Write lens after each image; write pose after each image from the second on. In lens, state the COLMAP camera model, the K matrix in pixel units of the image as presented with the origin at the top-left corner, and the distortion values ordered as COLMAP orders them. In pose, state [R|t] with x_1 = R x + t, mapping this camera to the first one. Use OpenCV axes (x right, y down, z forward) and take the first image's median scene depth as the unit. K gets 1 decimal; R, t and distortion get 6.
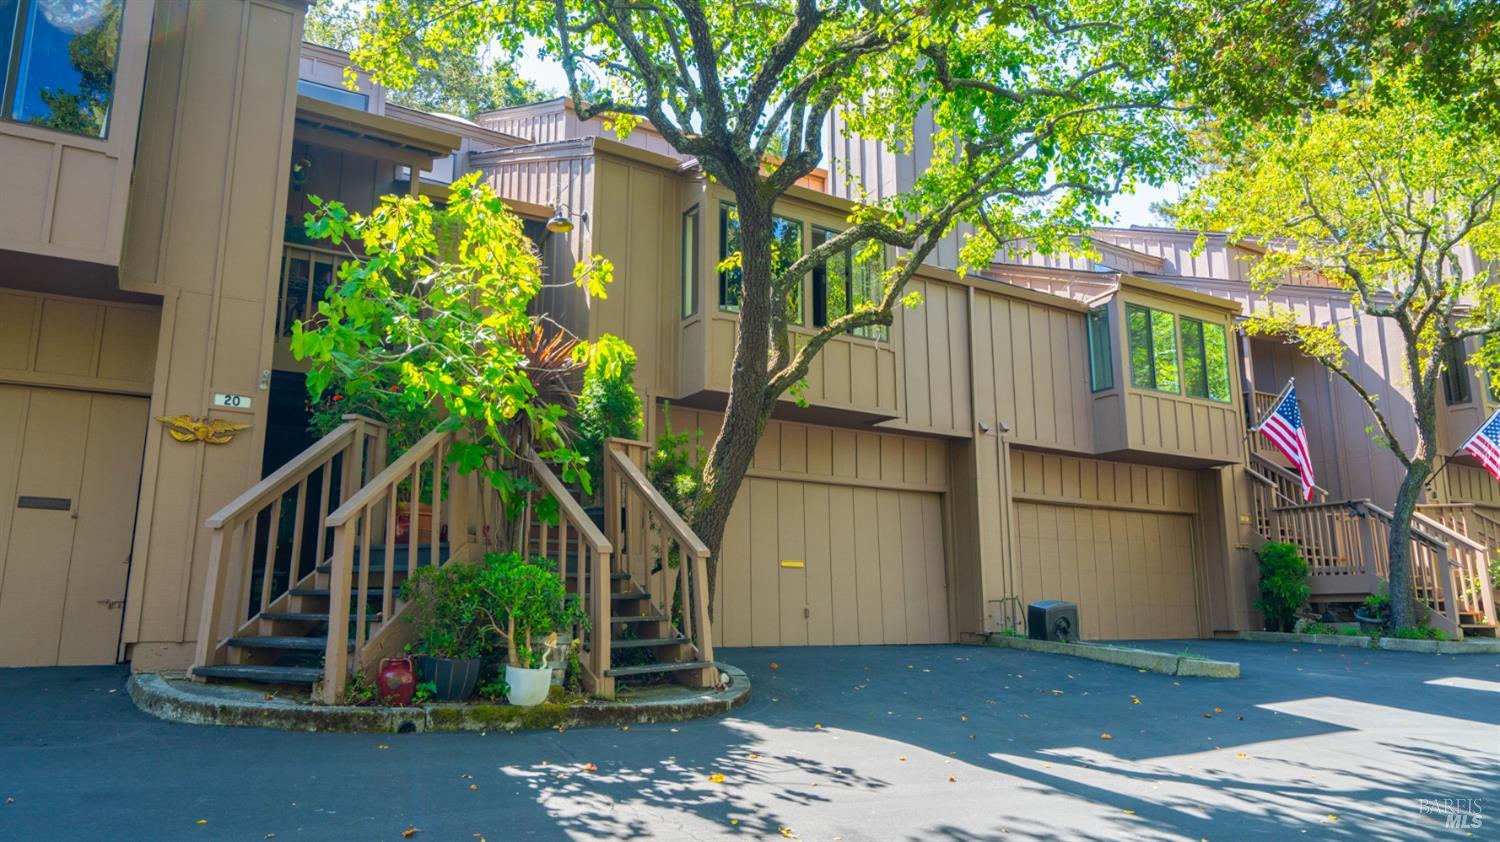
lens RADIAL K [[968.6, 0, 747.4], [0, 968.6, 423.0], [0, 0, 1]] dist [0.009117, -0.001155]
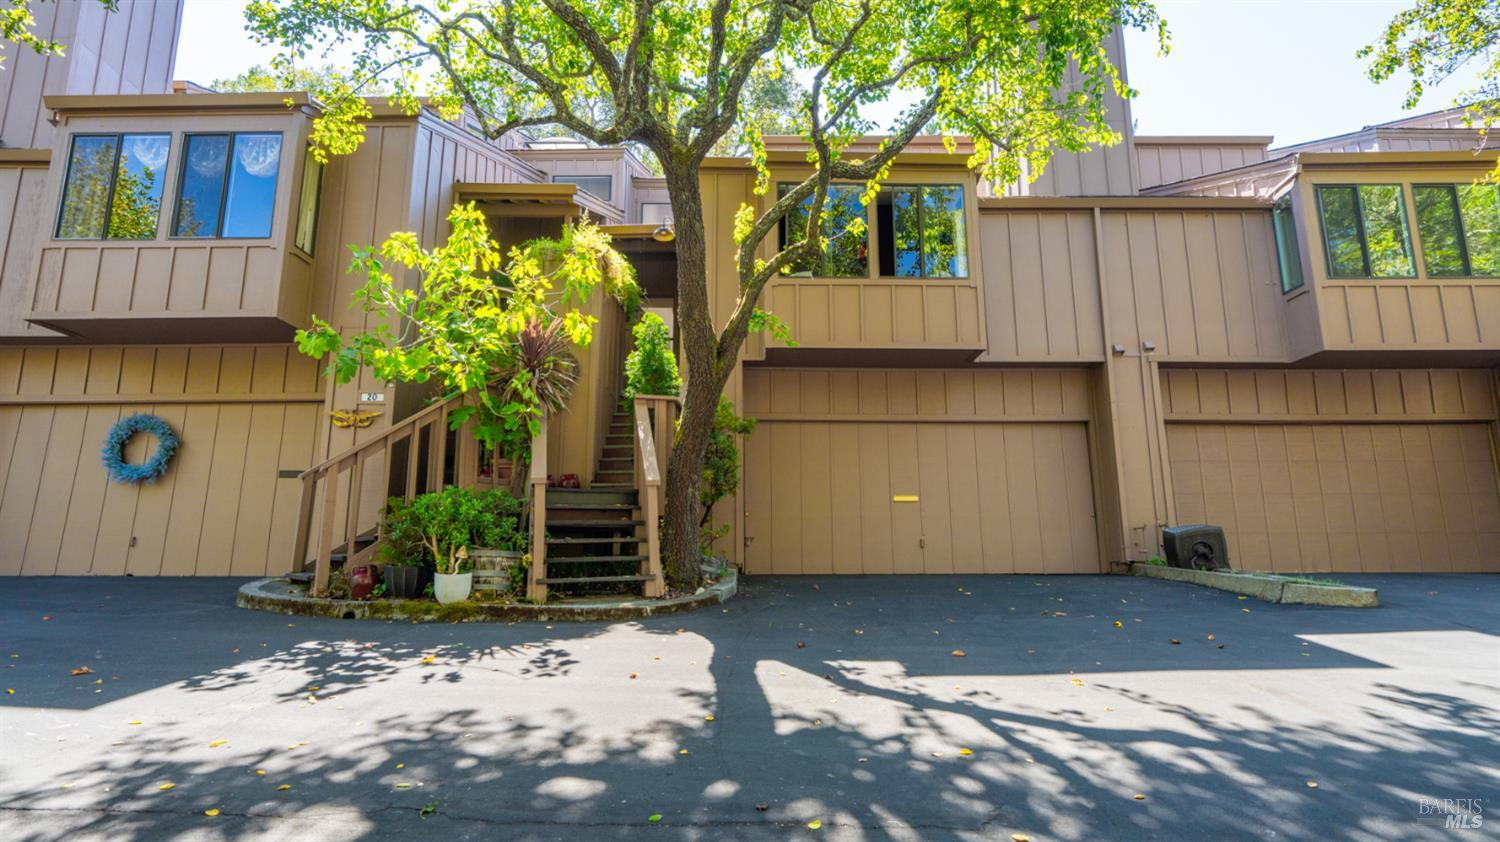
lens RADIAL K [[775.0, 0, 751.2], [0, 775.0, 423.0], [0, 0, 1]] dist [0.002589, 0.000549]
pose [[0.863494, -0.097971, -0.494752, 0.331866], [0.102501, 0.994569, -0.018049, 0.059014], [0.493833, -0.035127, 0.868847, 0.163939]]
